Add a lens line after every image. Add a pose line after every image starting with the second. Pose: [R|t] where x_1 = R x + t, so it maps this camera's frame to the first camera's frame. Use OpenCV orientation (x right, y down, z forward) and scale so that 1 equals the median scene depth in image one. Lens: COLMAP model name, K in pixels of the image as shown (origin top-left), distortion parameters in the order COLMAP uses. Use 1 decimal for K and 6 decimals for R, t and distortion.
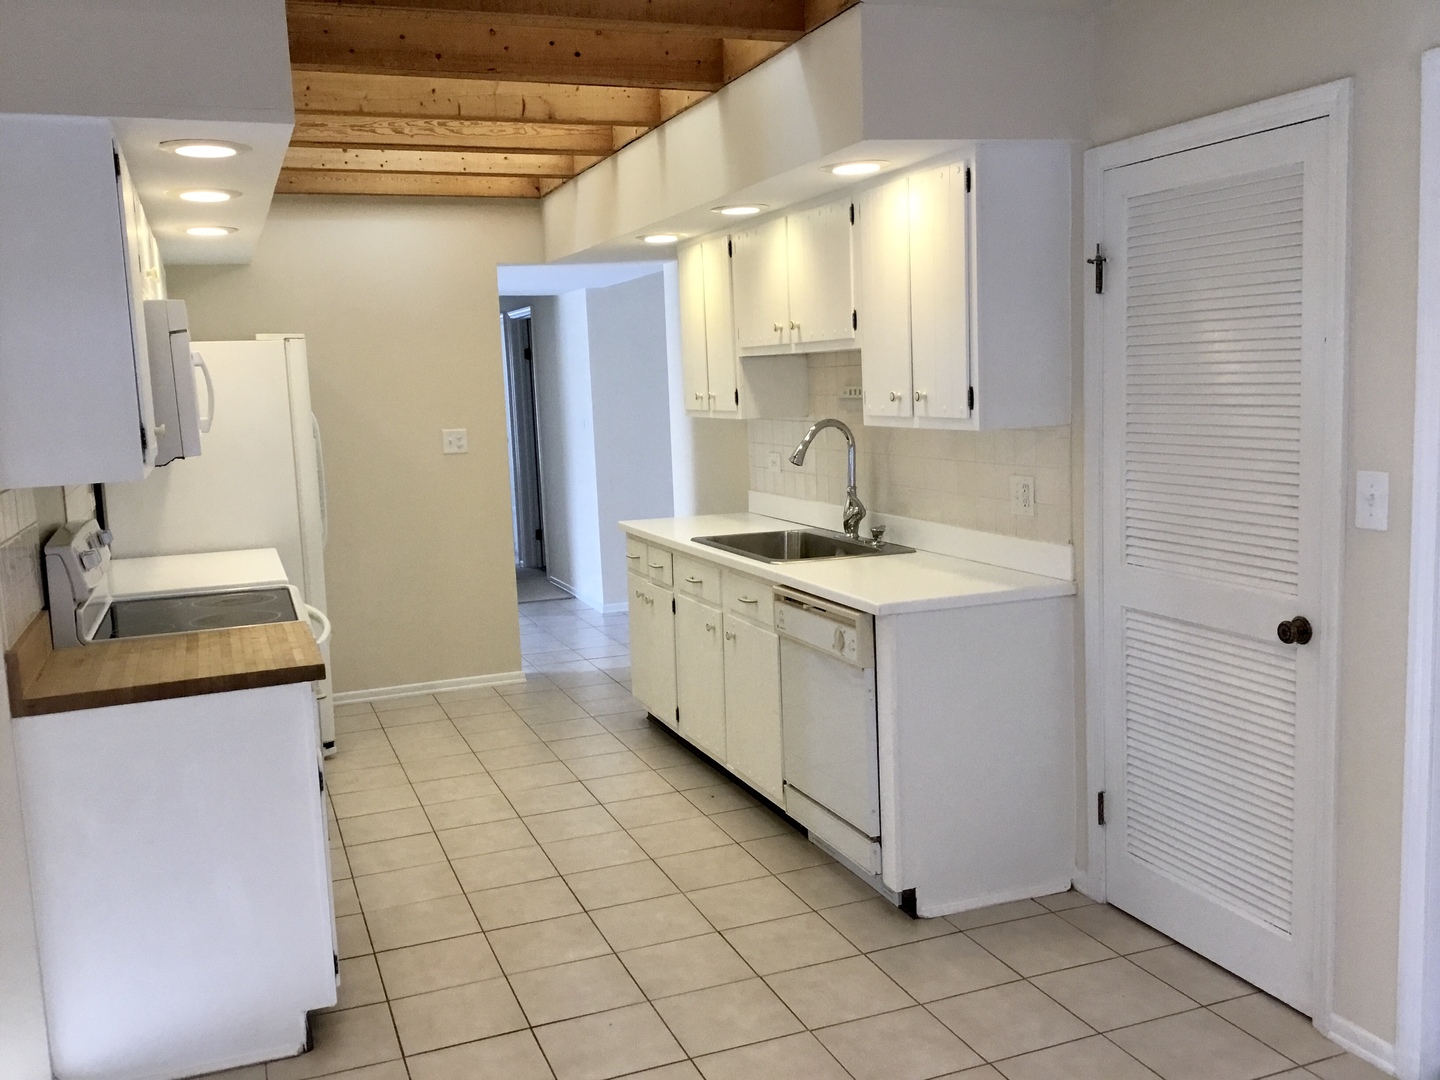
lens RADIAL K [[1344.7, 0, 727.5], [0, 1344.7, 537.2], [0, 0, 1]] dist [0.169073, -0.038341]
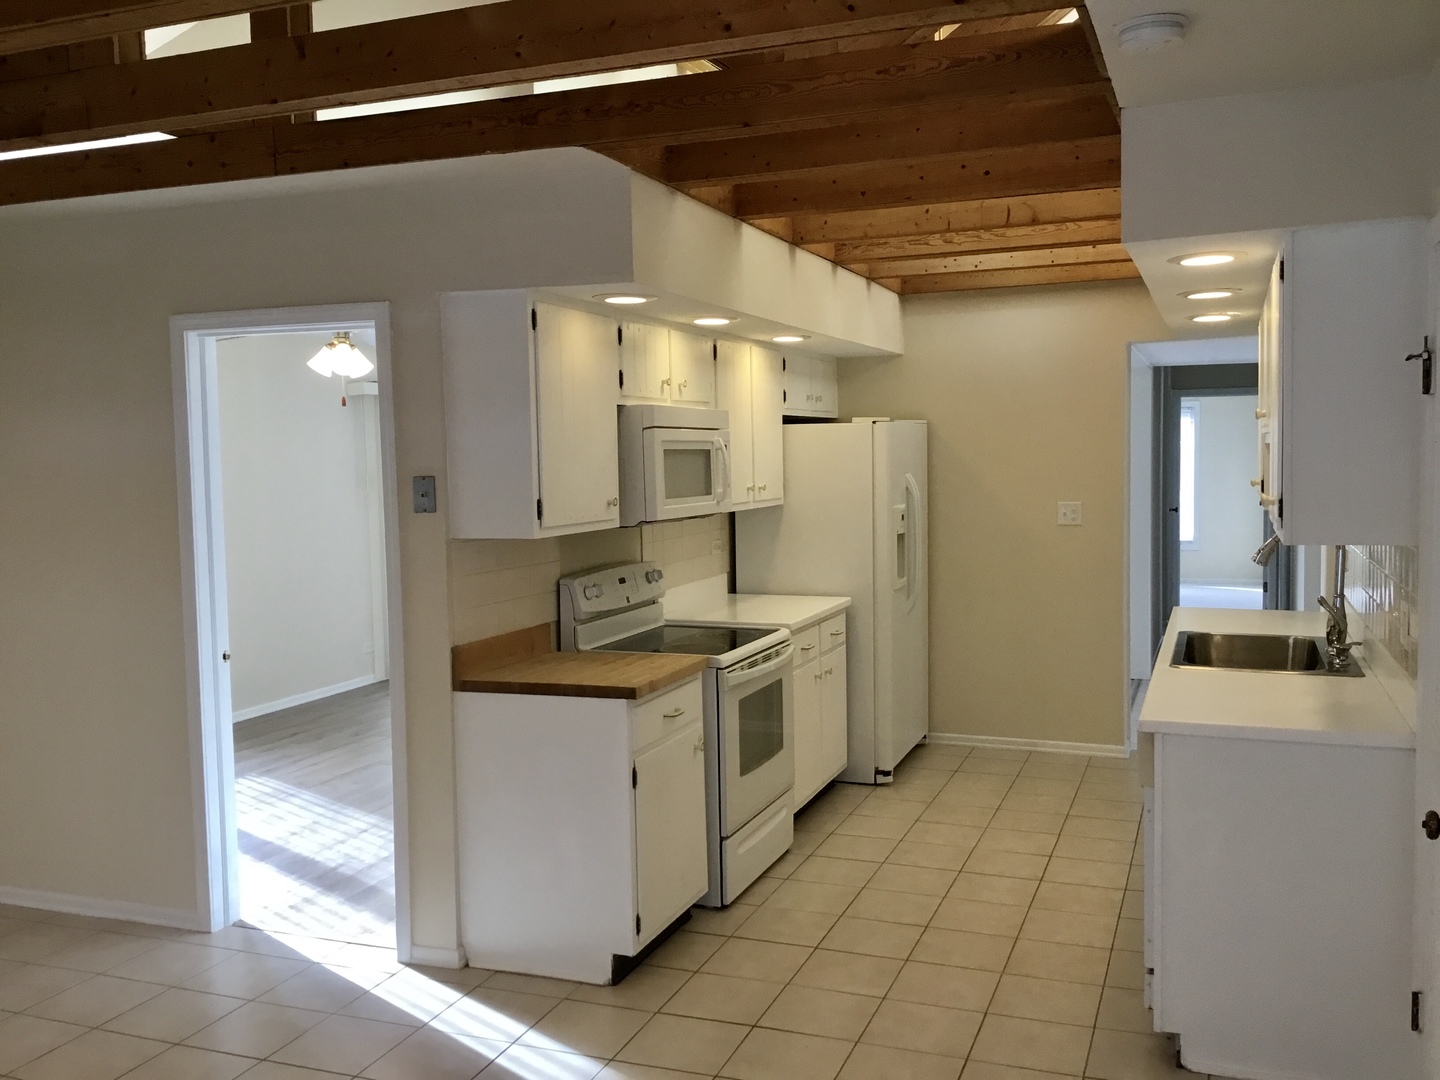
lens RADIAL K [[1344.7, 0, 734.9], [0, 1344.7, 541.5], [0, 0, 1]] dist [0.169073, -0.038341]
pose [[0.753770, 0.073703, -0.652992, 0.410151], [-0.095059, 0.995468, 0.002629, -0.039215], [0.650227, 0.060092, 0.757360, 0.059836]]
